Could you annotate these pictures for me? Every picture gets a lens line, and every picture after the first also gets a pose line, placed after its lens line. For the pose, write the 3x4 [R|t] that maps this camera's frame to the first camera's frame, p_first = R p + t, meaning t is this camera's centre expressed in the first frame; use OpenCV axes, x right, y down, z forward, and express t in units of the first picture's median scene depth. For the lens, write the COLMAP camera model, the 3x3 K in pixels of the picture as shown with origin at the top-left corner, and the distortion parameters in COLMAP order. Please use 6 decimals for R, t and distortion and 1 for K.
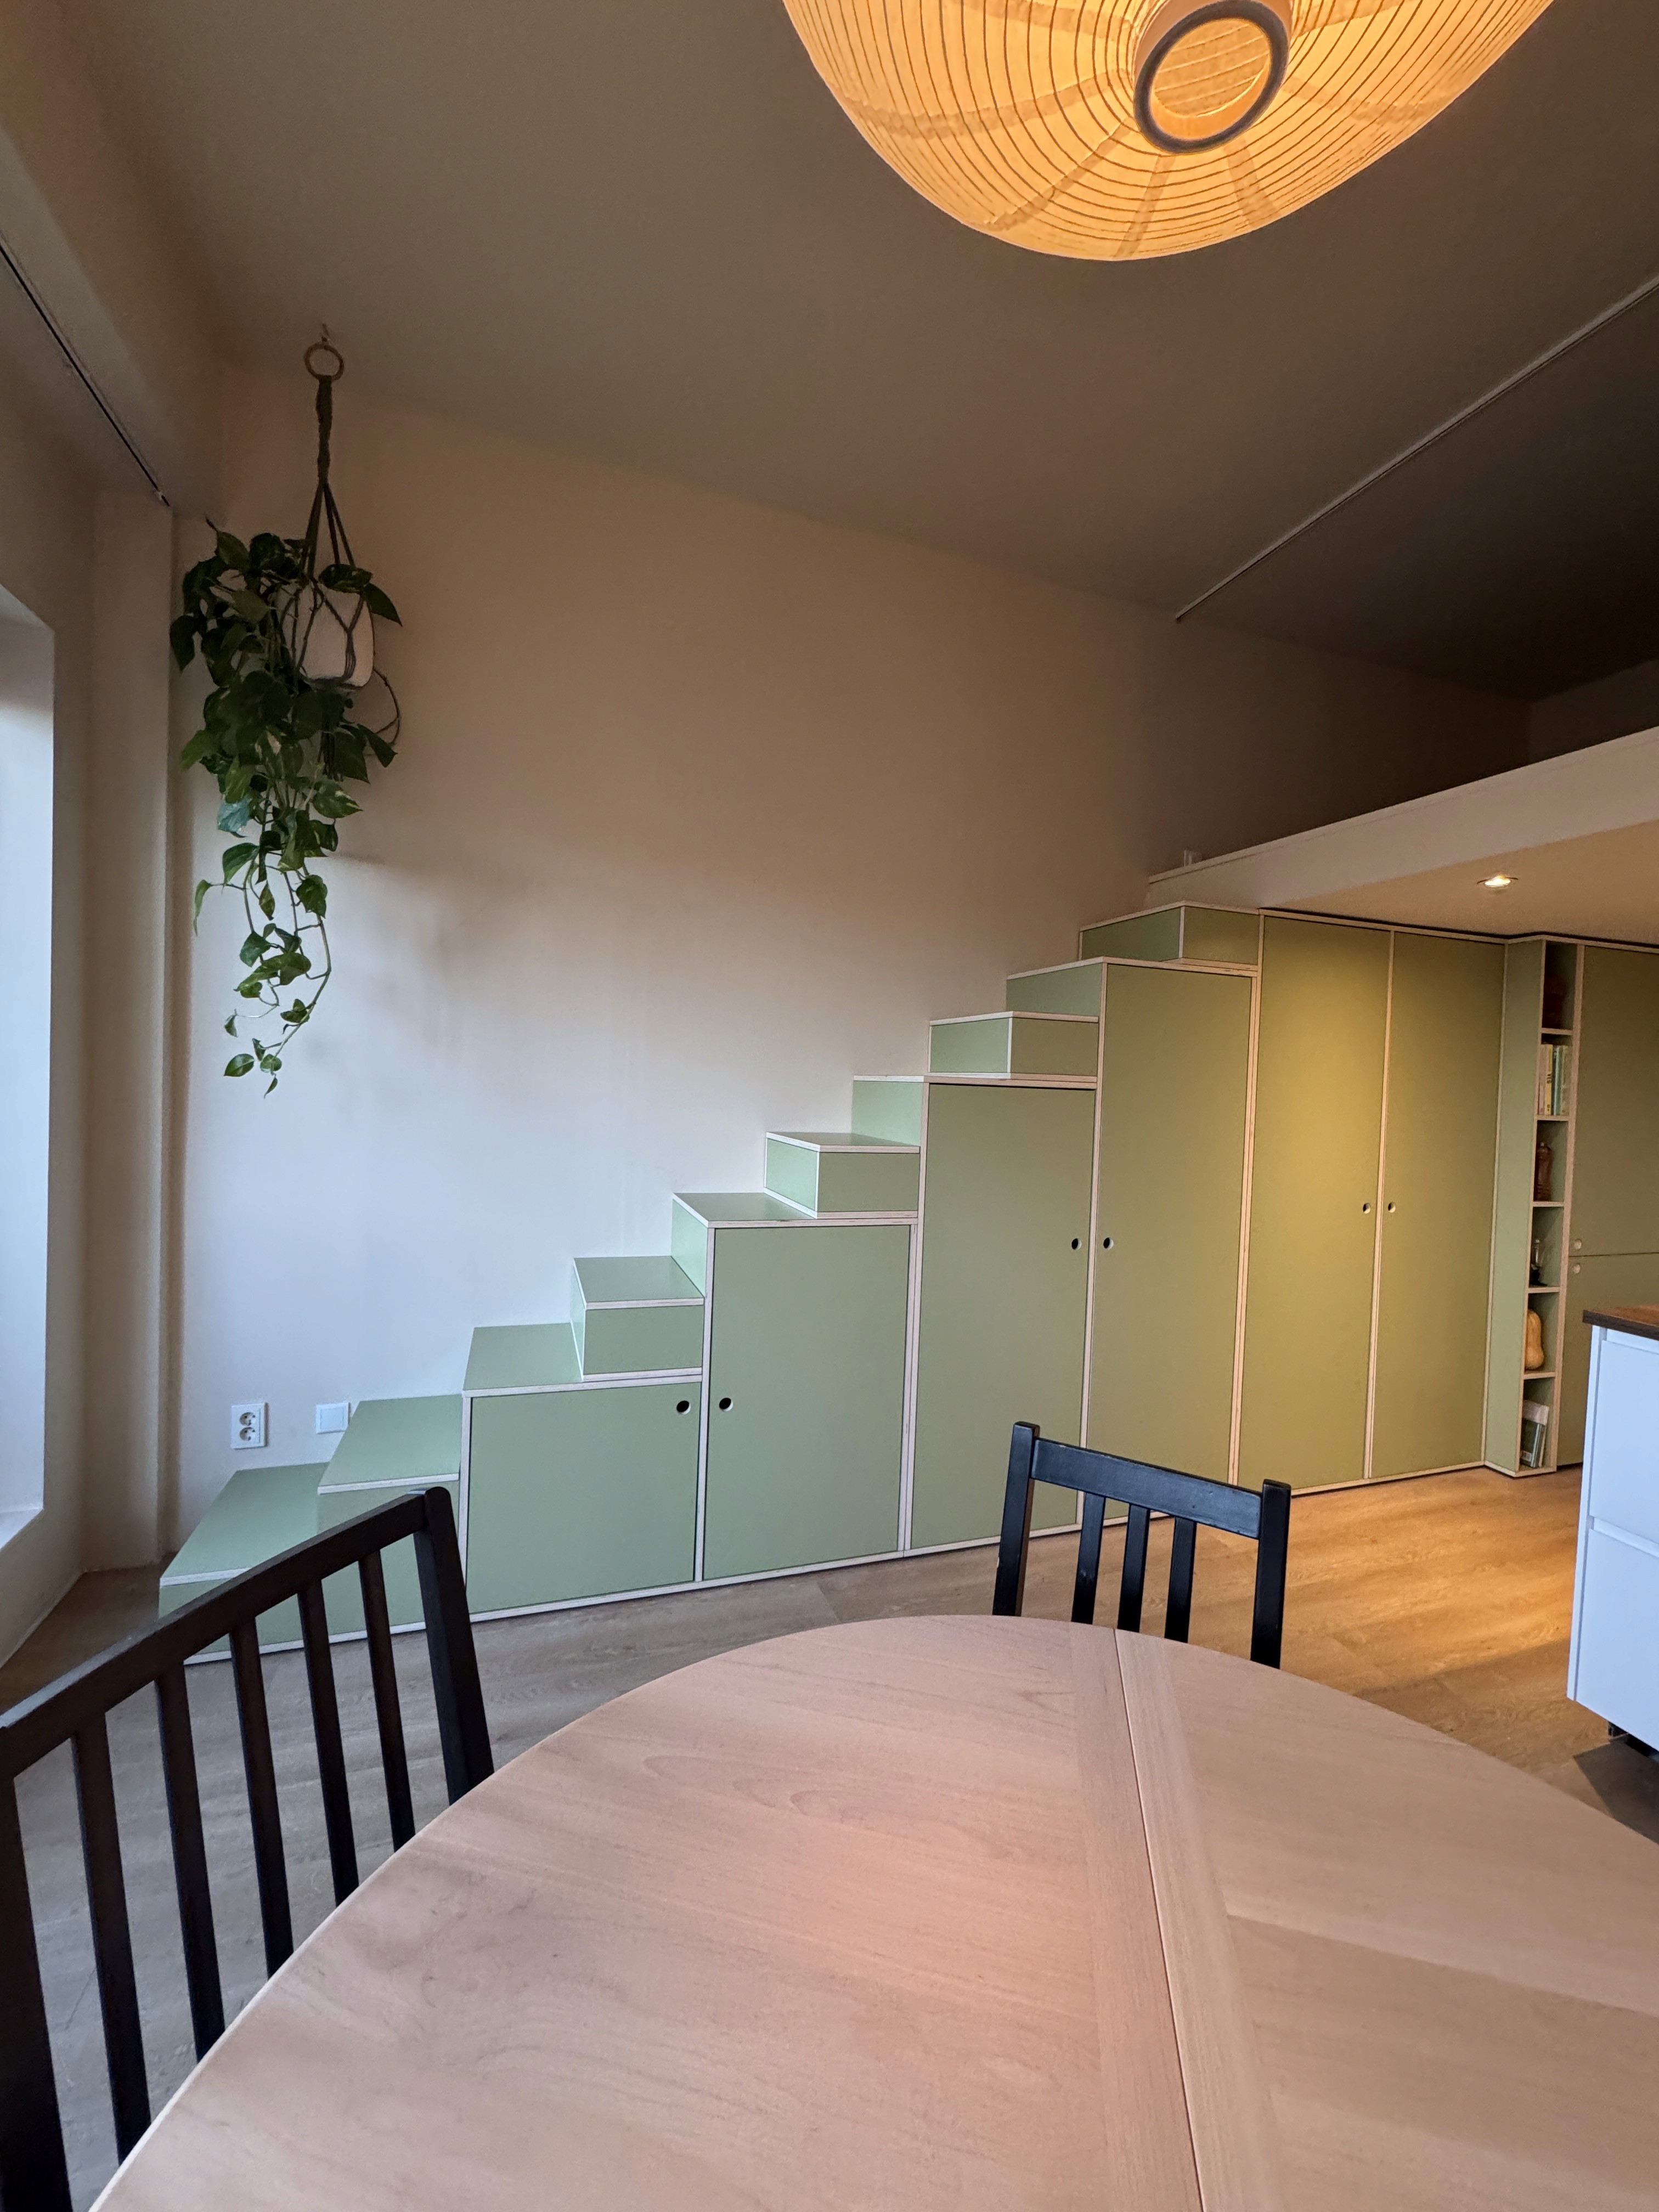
lens RADIAL K [[887.1, 0, 829.5], [0, 887.1, 1106.0], [0, 0, 1]] dist [0.001897, 0.000508]
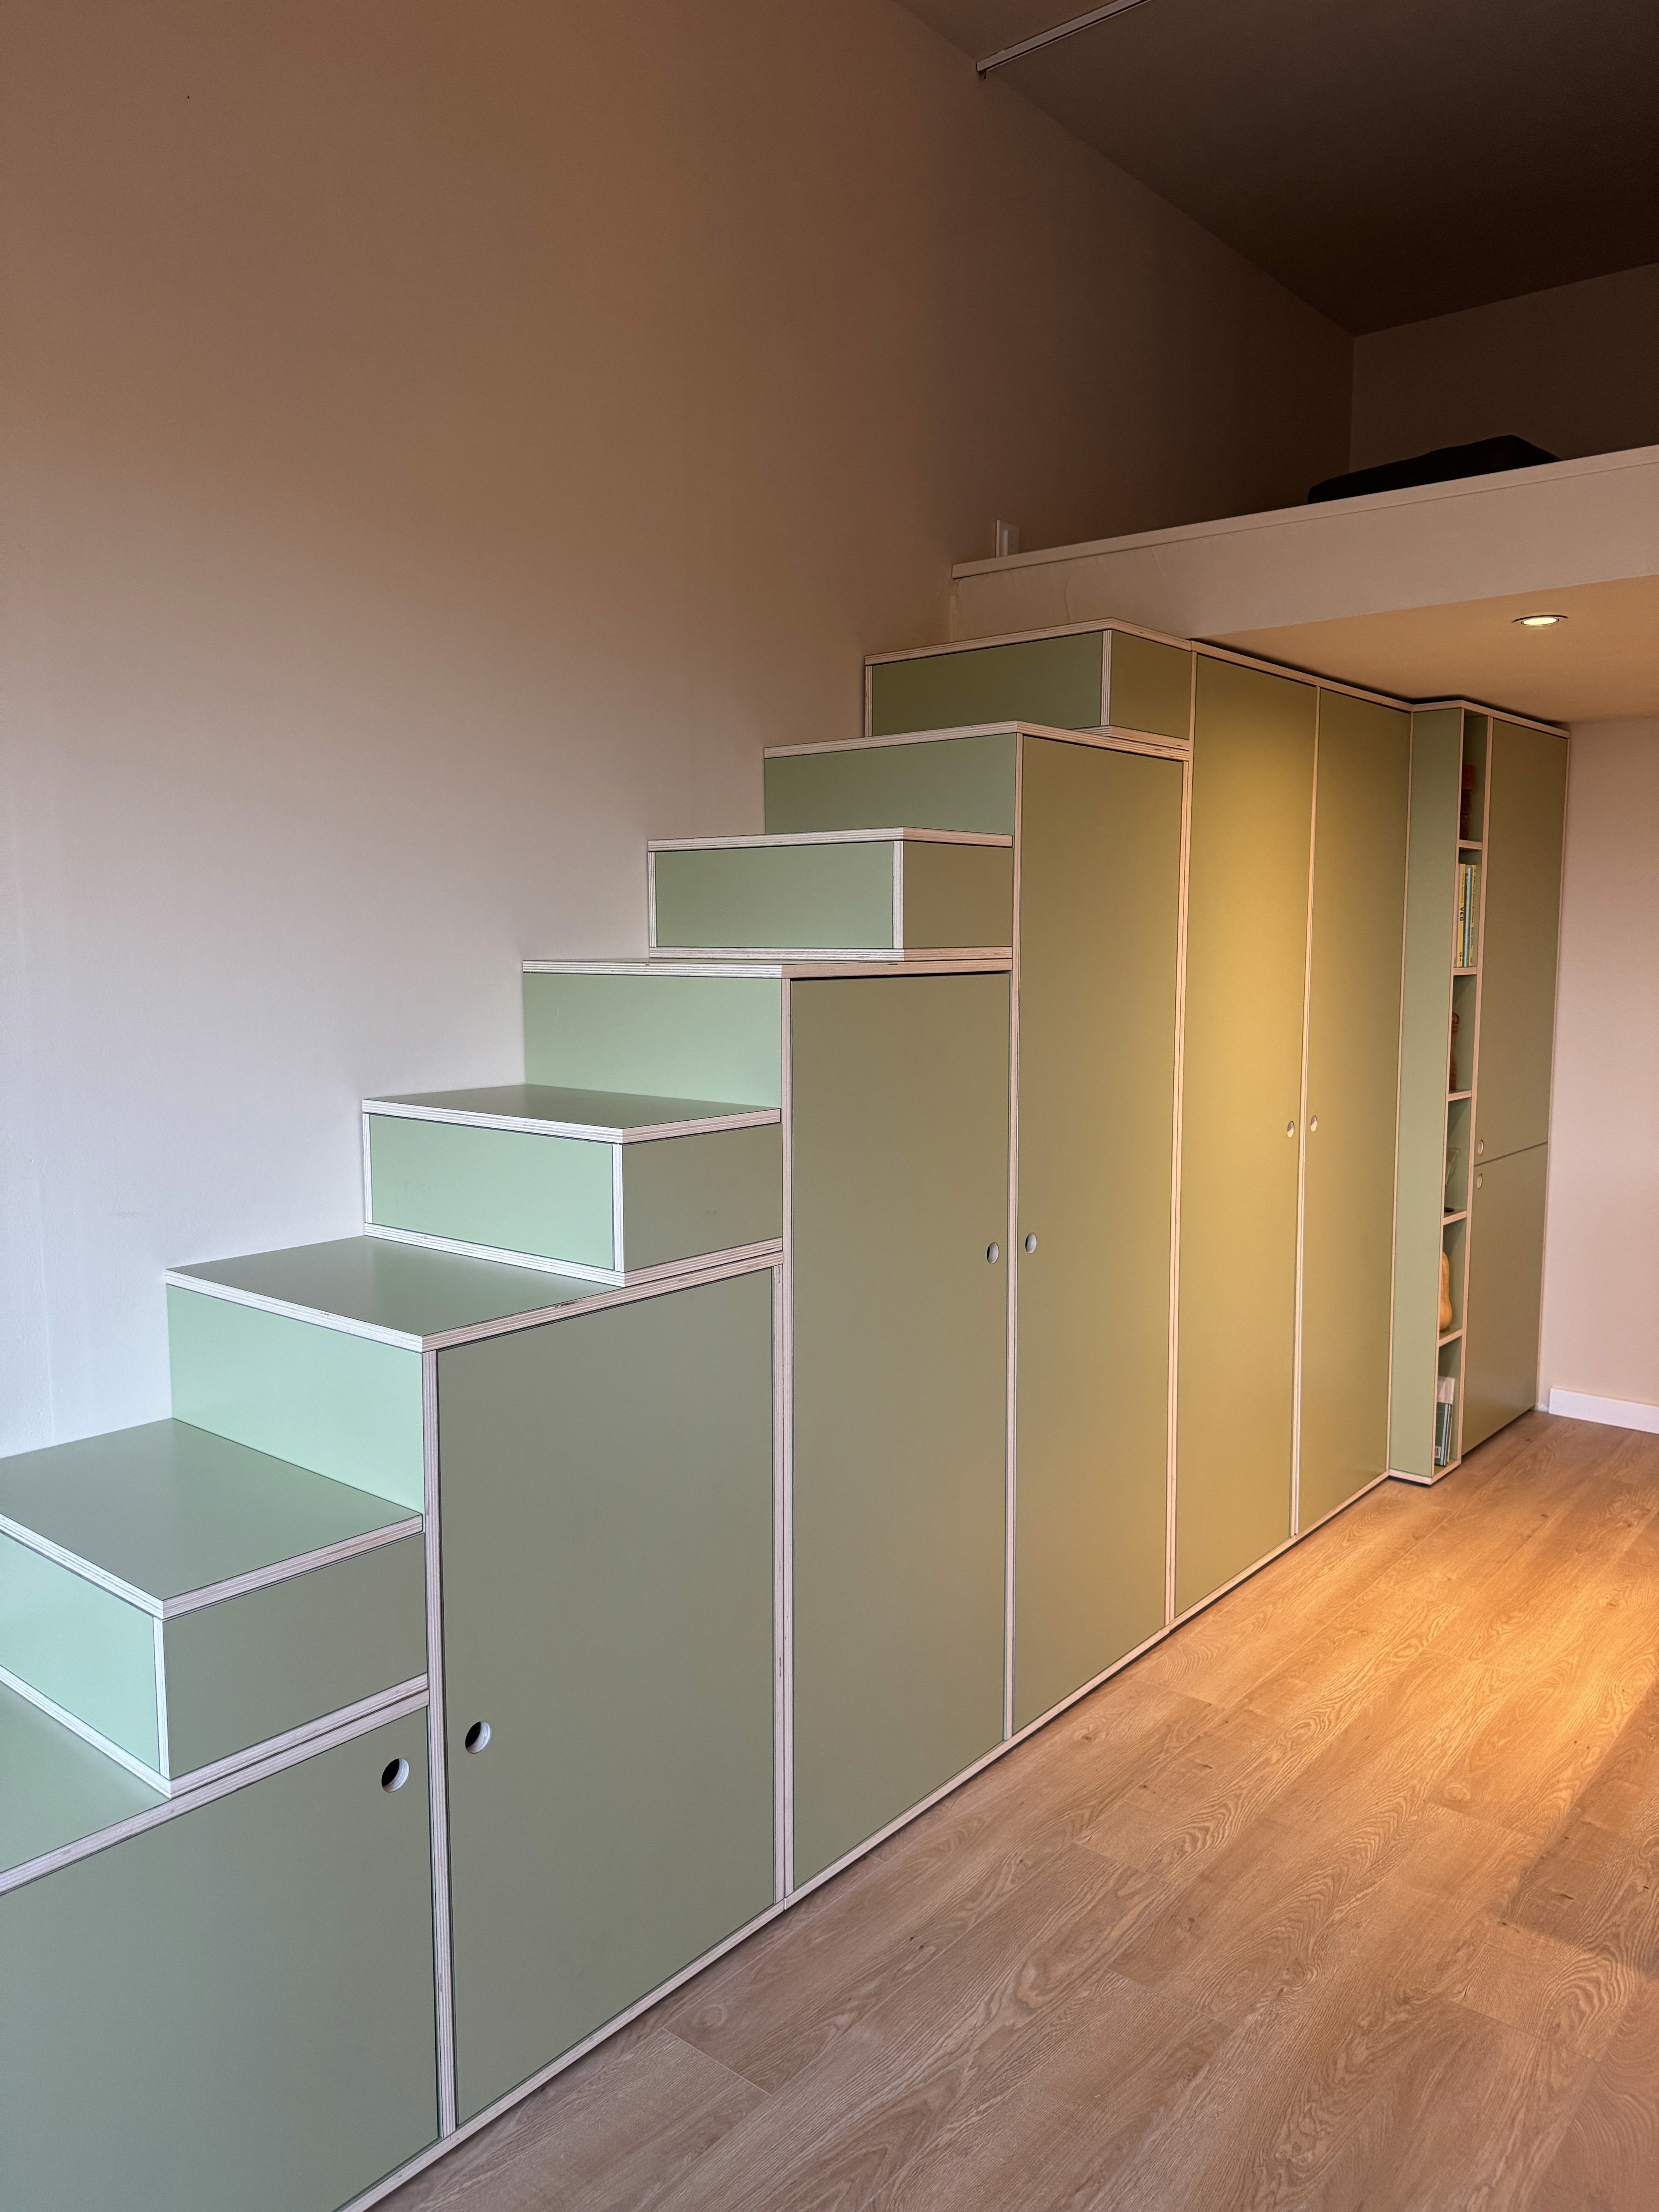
lens RADIAL K [[1558.0, 0, 826.7], [0, 1558.0, 1118.1], [0, 0, 1]] dist [0.118359, -0.182847]
pose [[0.854983, -0.098890, 0.509142, -0.350321], [0.047605, 0.992474, 0.112827, -0.050168], [-0.516467, -0.072227, 0.853256, 0.273322]]
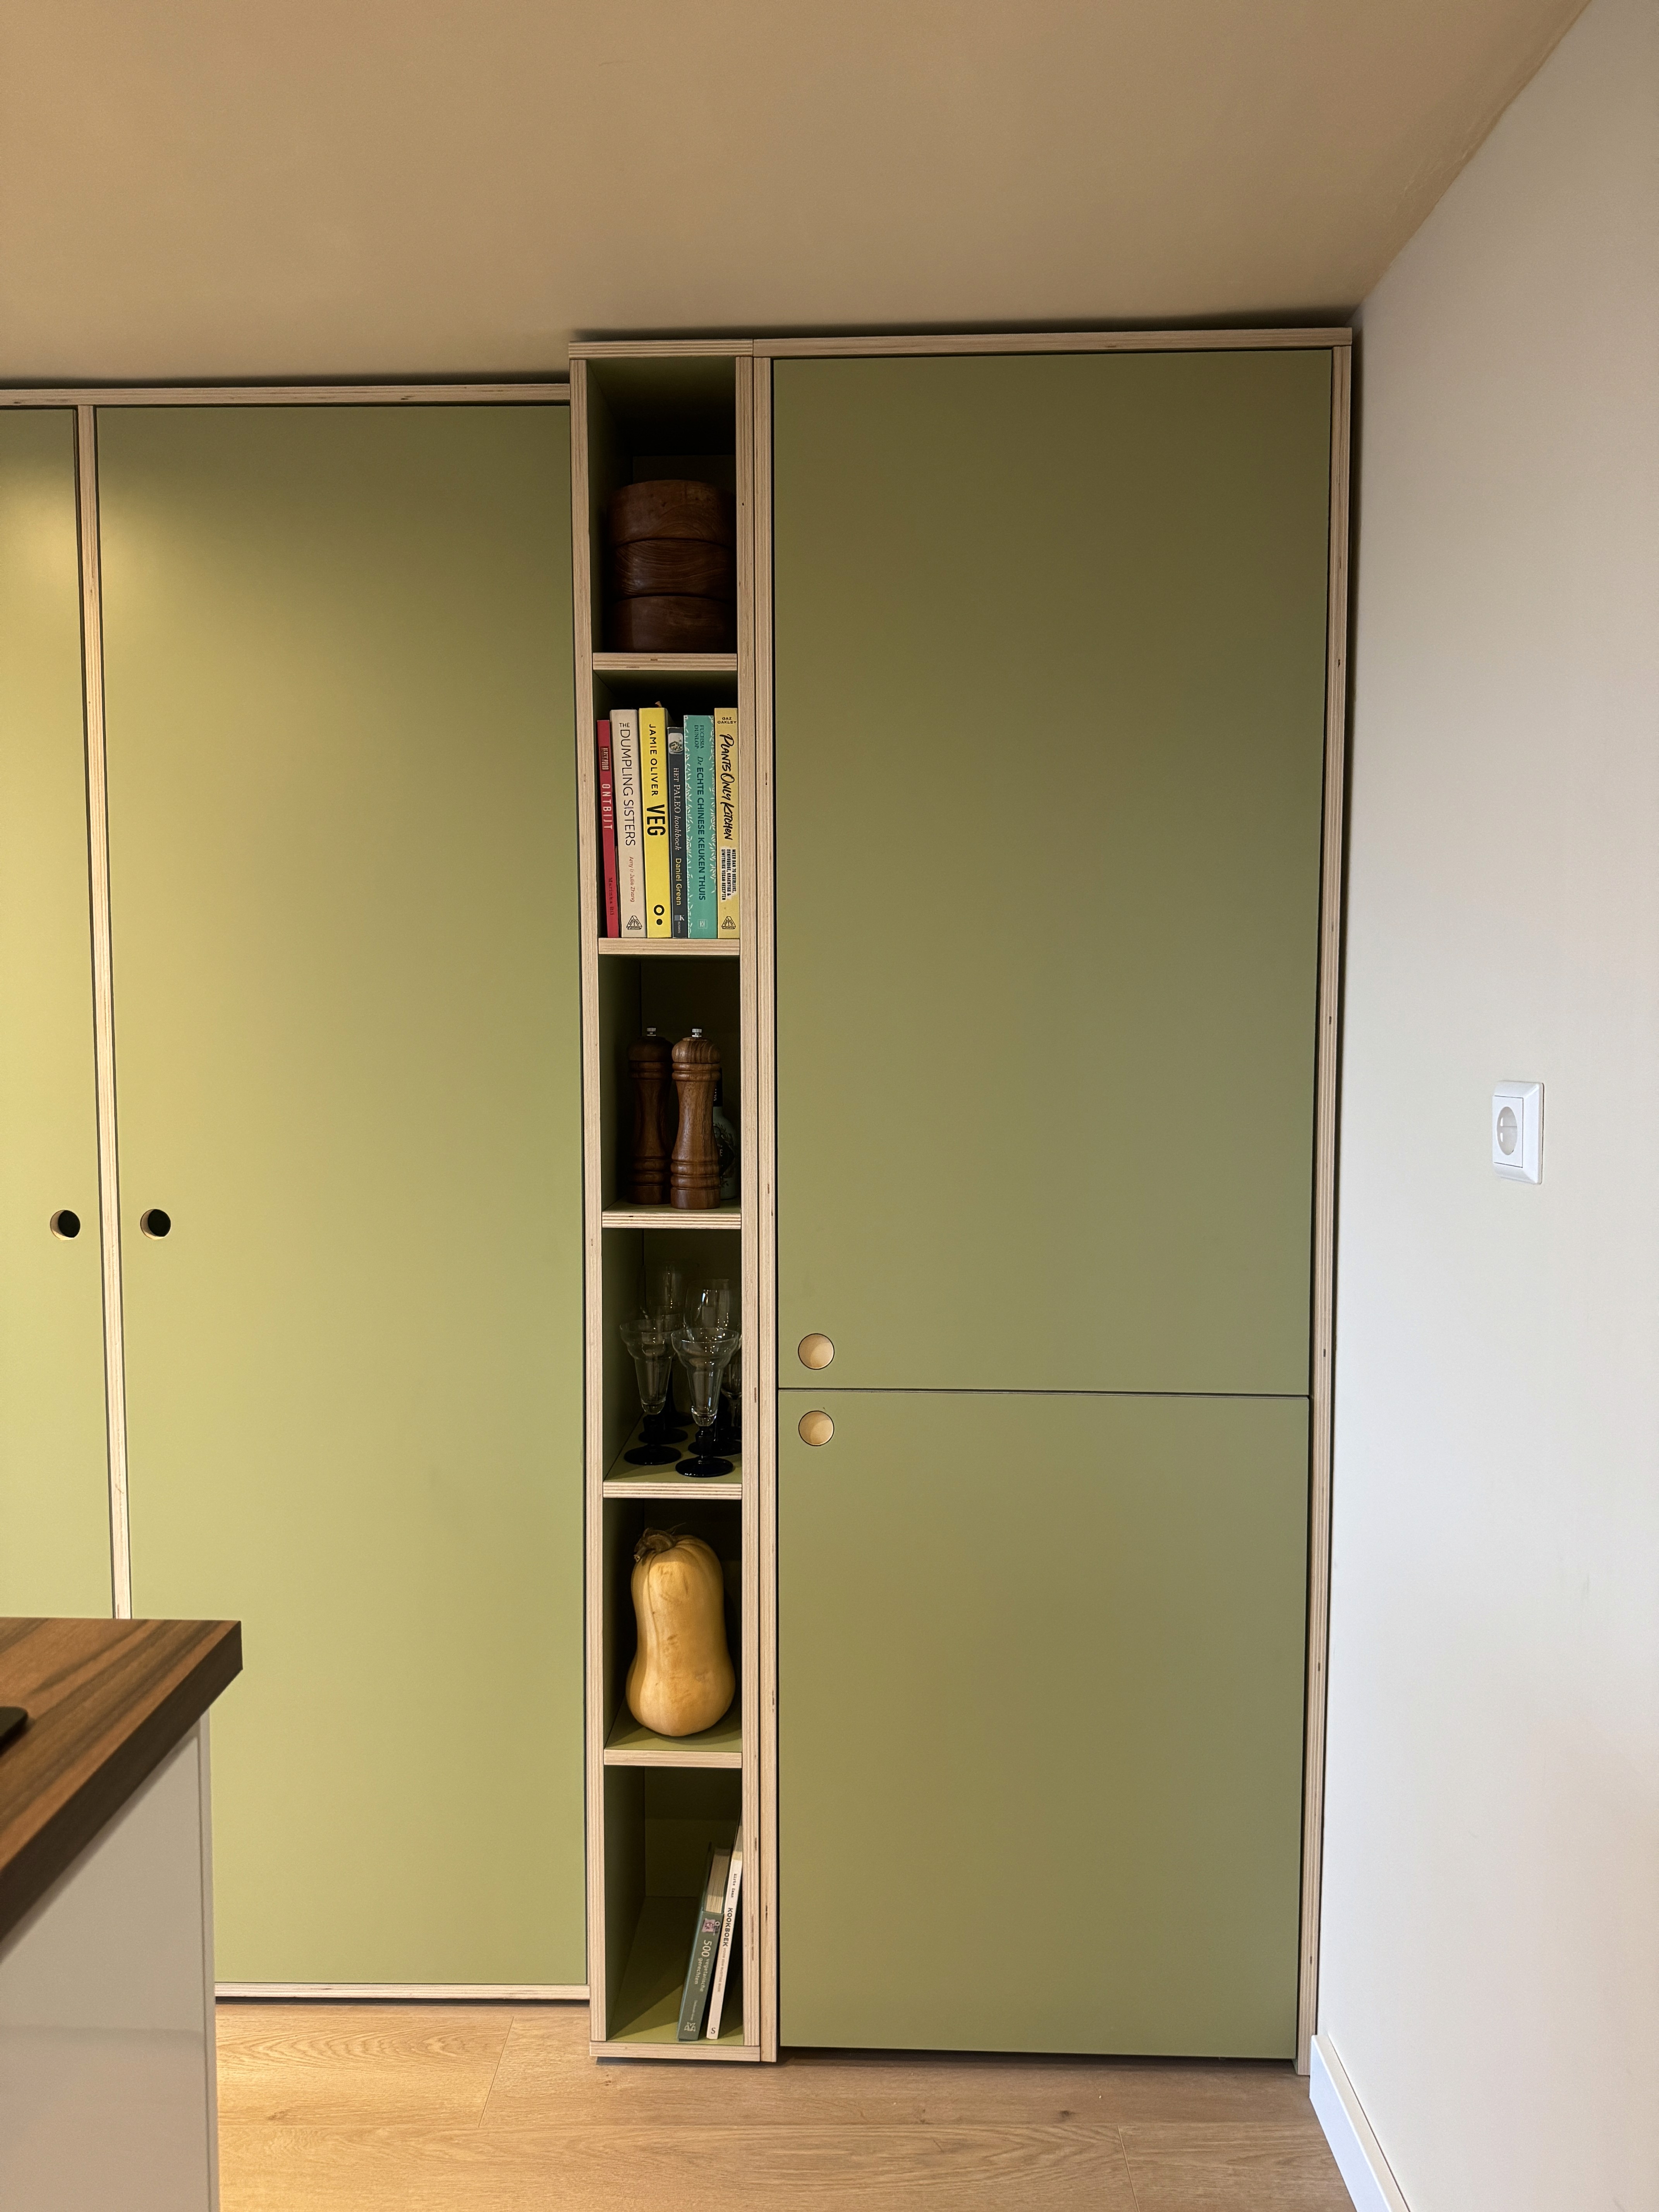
lens RADIAL K [[1558.0, 0, 826.7], [0, 1558.0, 1118.1], [0, 0, 1]] dist [0.118359, -0.182847]
pose [[0.936094, -0.010305, -0.351600, 1.477516], [0.025169, 0.998971, 0.037729, 0.076061], [0.350850, -0.044167, 0.935390, 0.699533]]
